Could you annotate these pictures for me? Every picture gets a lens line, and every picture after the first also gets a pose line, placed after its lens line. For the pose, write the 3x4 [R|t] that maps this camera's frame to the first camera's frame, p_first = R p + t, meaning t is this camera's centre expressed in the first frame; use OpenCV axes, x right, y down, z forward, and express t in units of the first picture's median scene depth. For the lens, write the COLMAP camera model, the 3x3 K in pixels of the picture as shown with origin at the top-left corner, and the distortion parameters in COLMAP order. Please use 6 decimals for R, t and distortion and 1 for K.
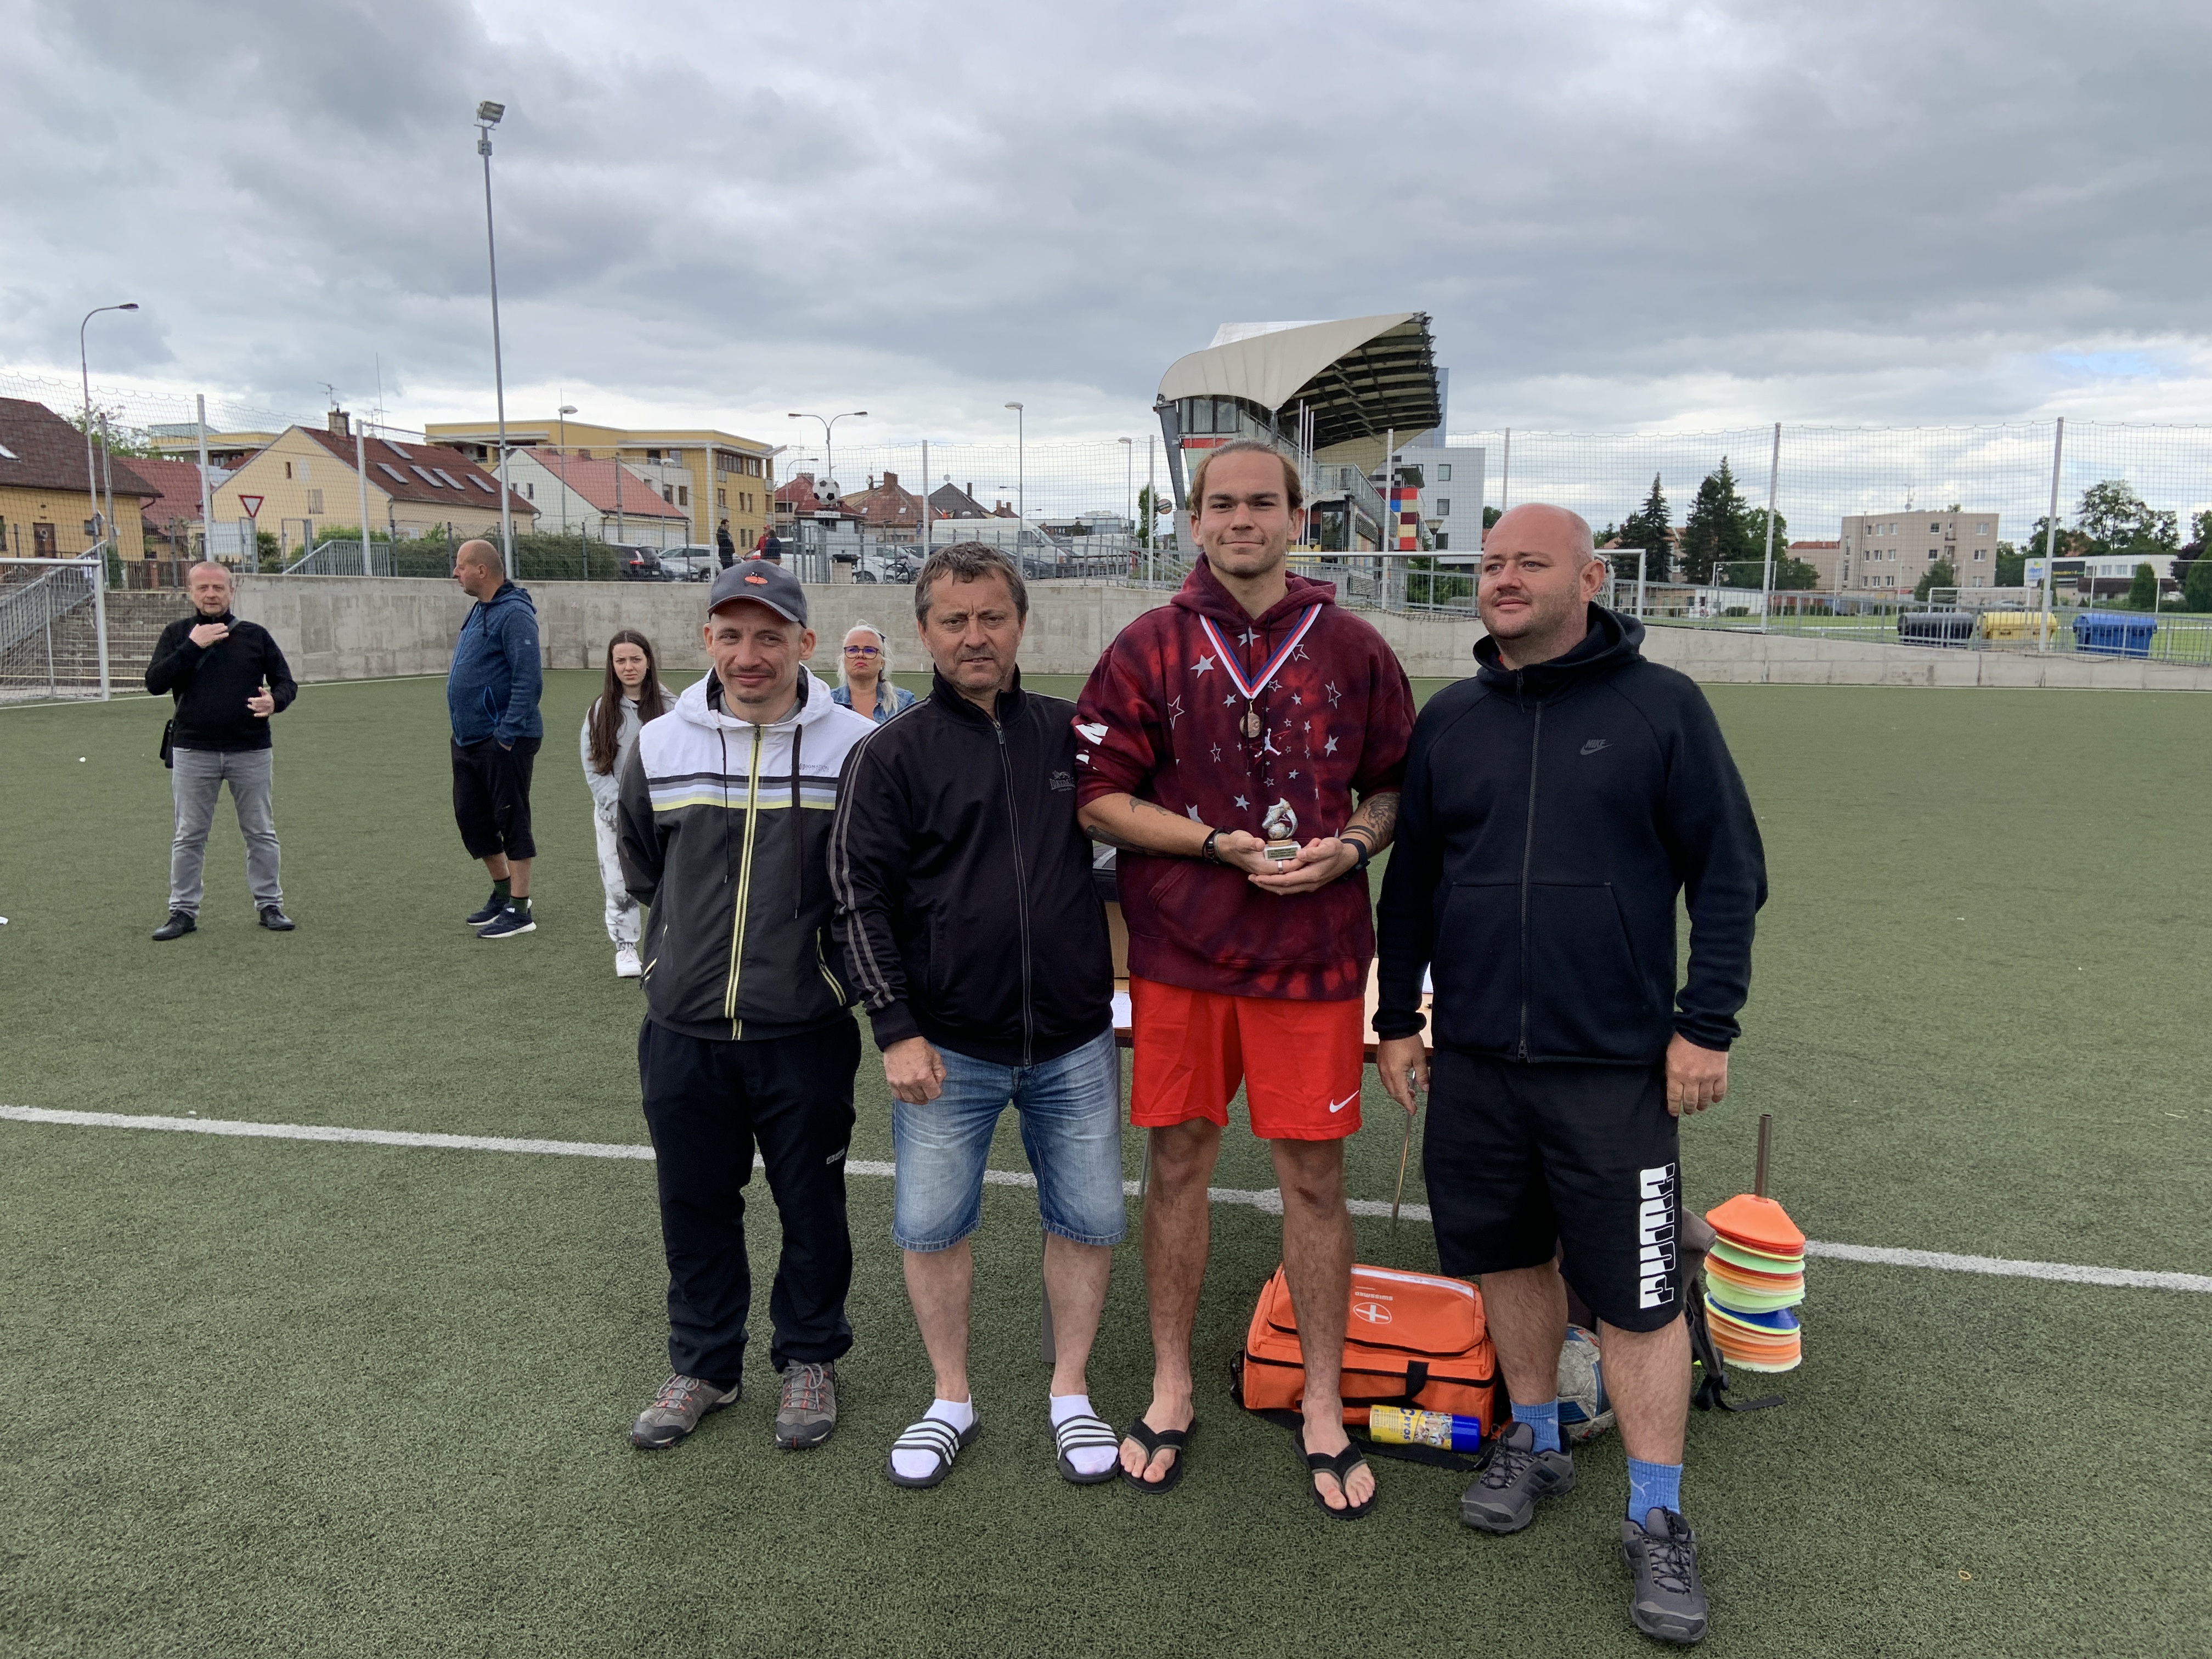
lens RADIAL K [[1643.4, 0, 1110.3], [0, 1643.4, 816.5], [0, 0, 1]] dist [0.085283, -0.136422]
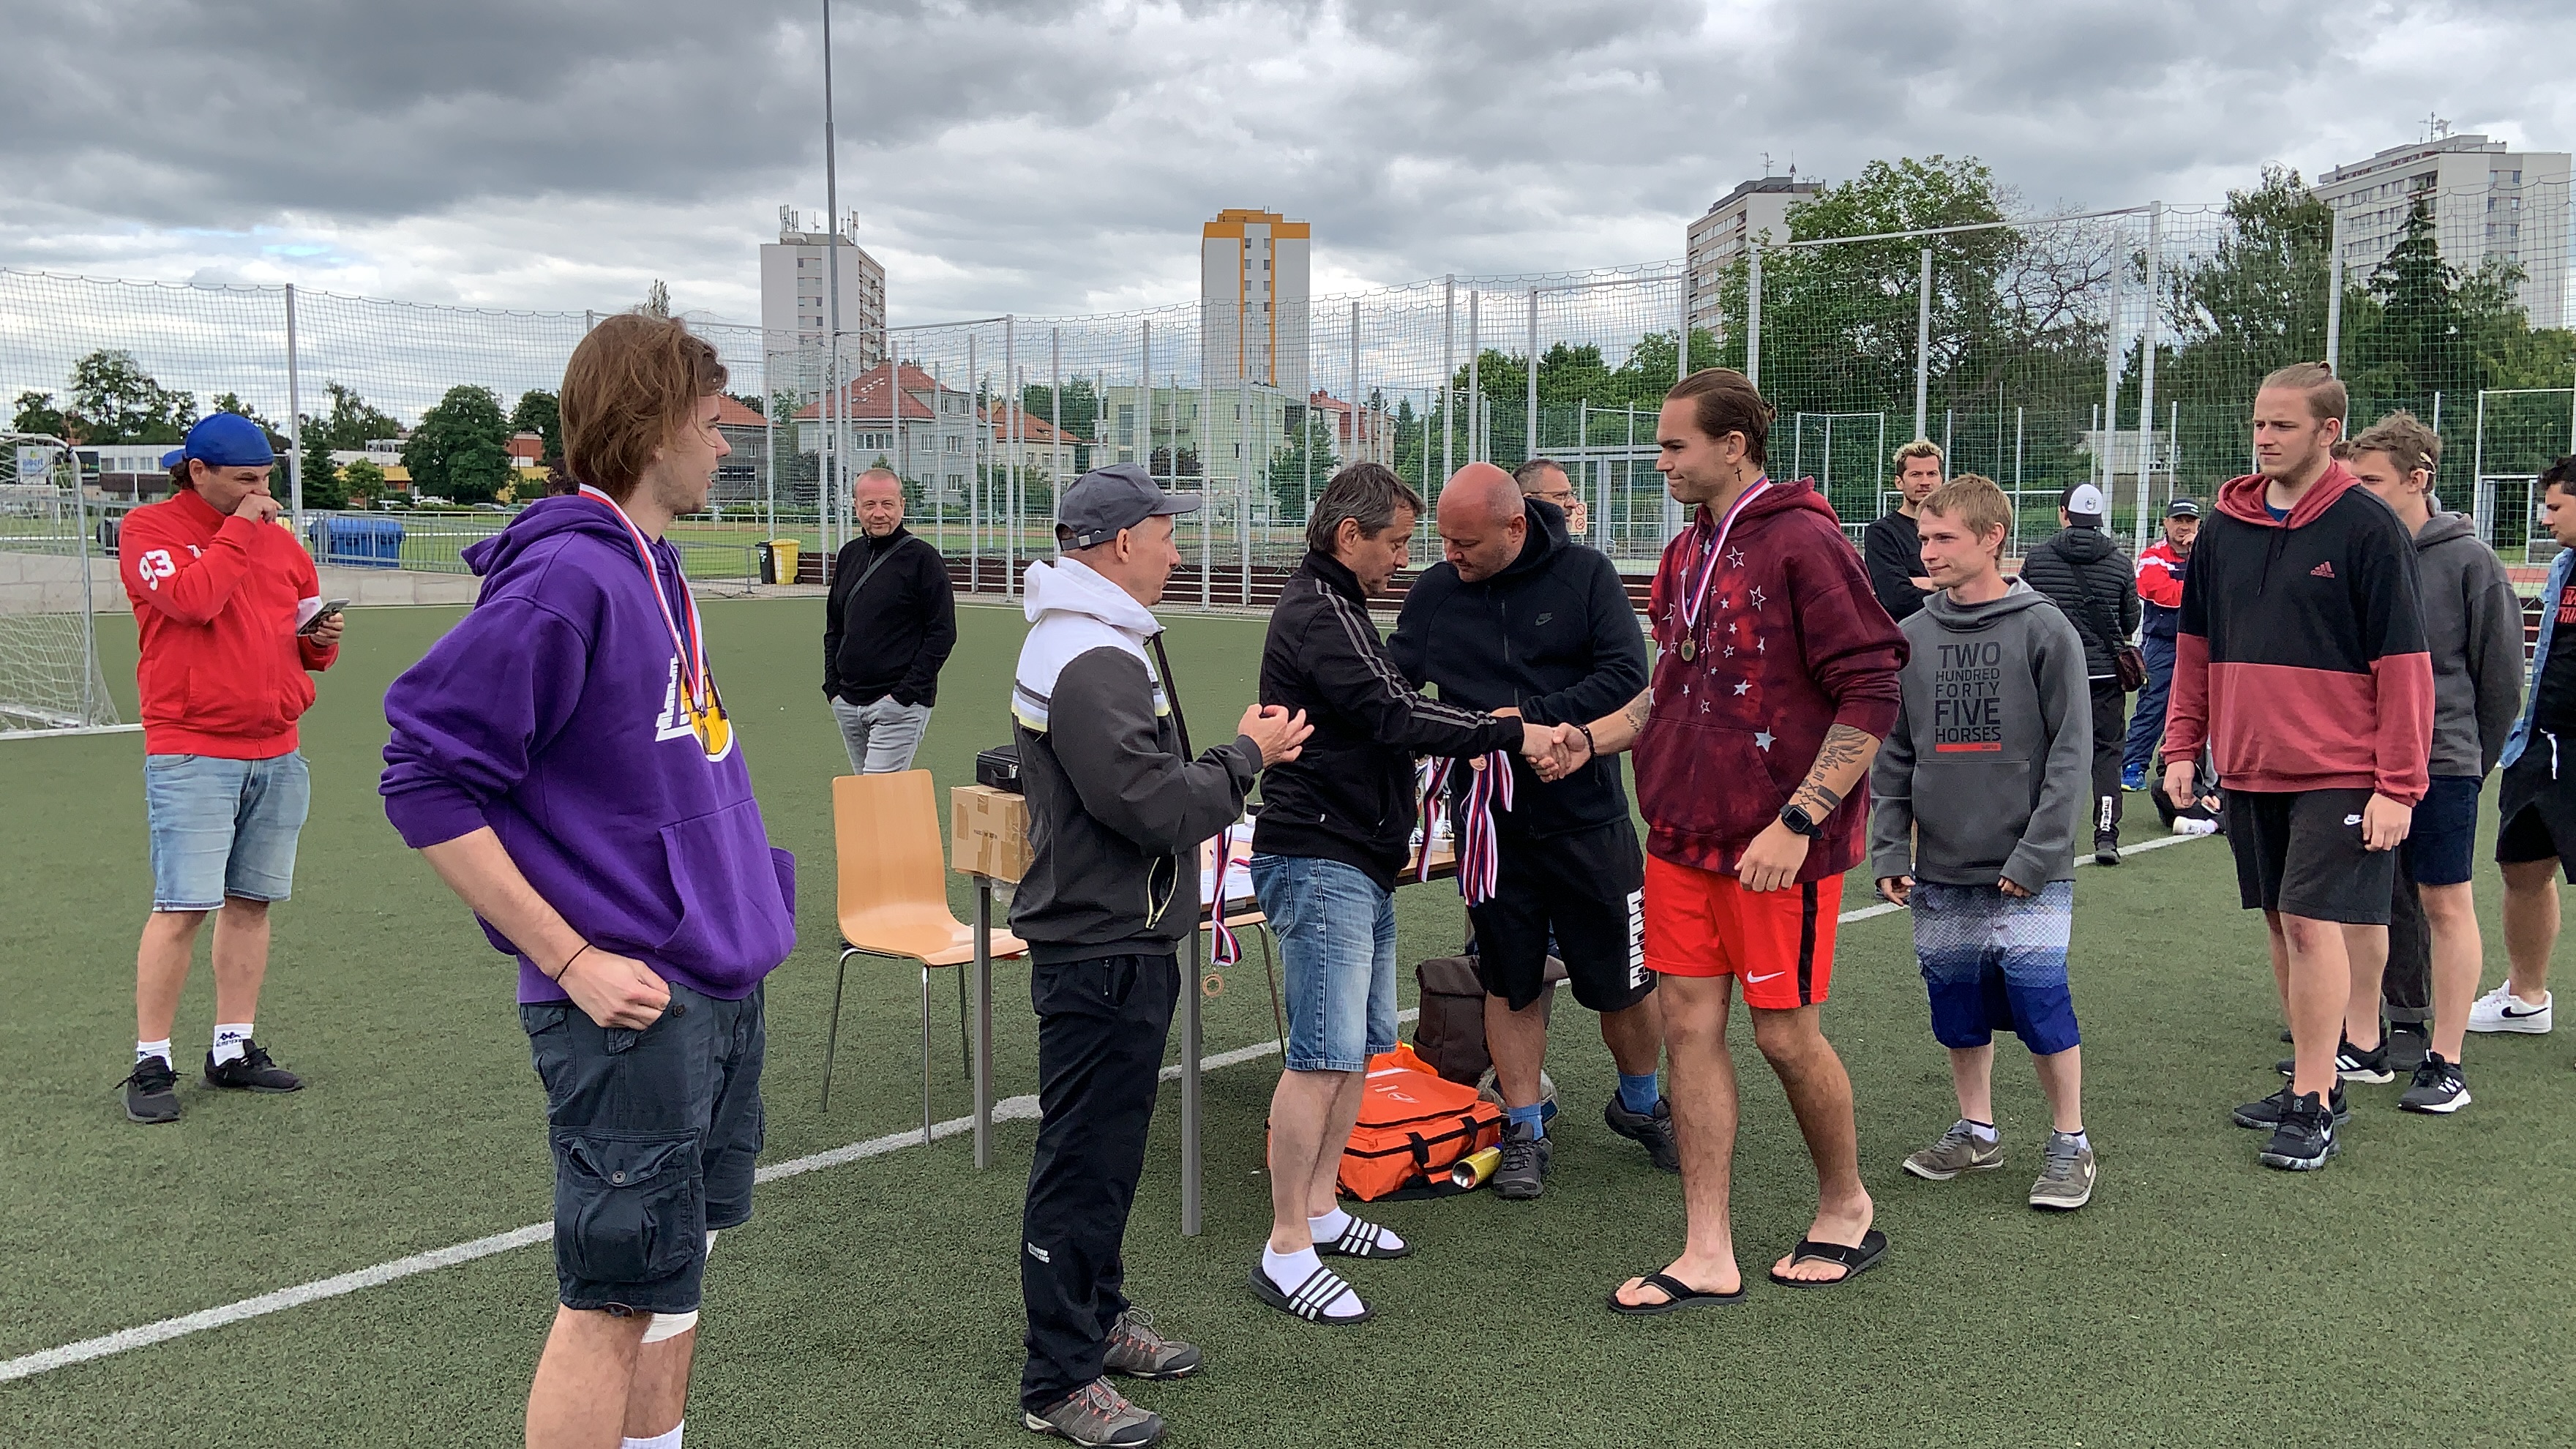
lens RADIAL K [[2228.7, 0, 1256.4], [0, 2228.7, 722.9], [0, 0, 1]] dist [0.006431, 0.068892]
pose [[0.501133, -0.087104, 0.860975, -0.112065], [0.113498, 0.992943, 0.034393, -0.003265], [-0.857895, 0.080483, 0.507483, 0.019304]]
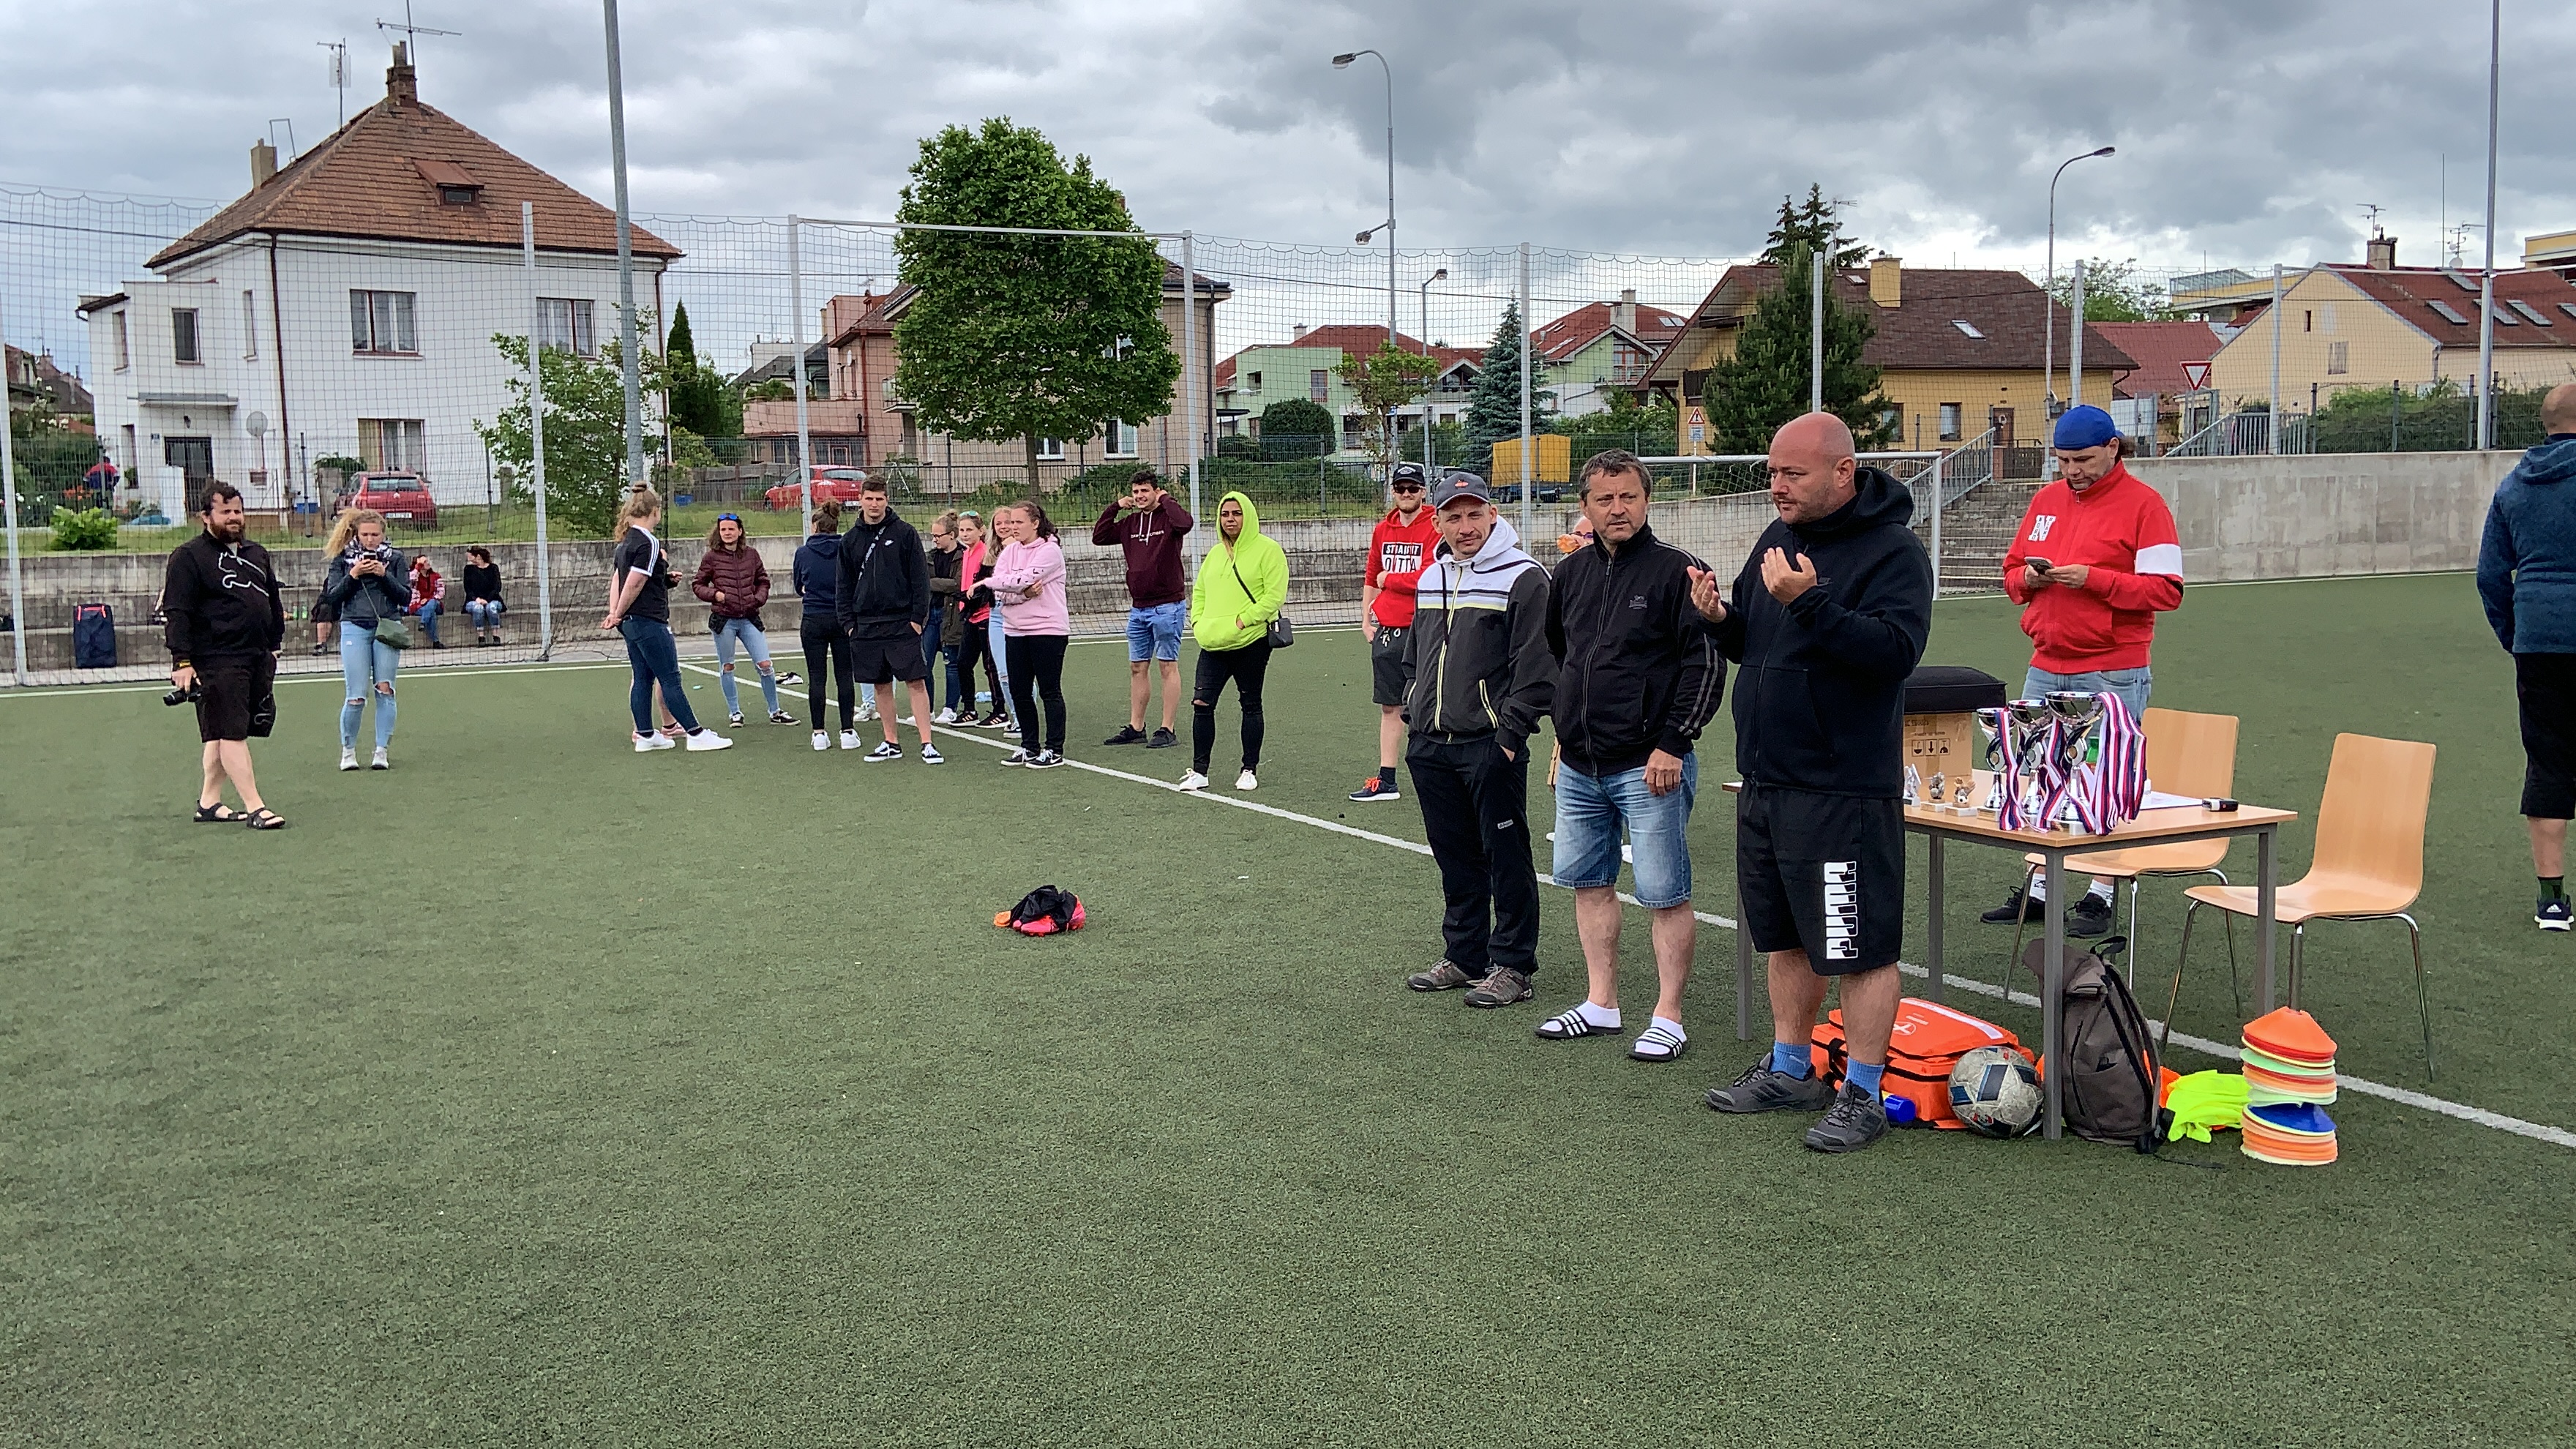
lens RADIAL K [[2228.7, 0, 1256.4], [0, 2228.7, 722.9], [0, 0, 1]] dist [0.006431, 0.068892]
pose [[0.597126, 0.057774, -0.800064, 0.068208], [-0.076603, 0.996952, 0.014819, 0.004106], [0.798482, 0.052438, 0.599731, -0.024344]]
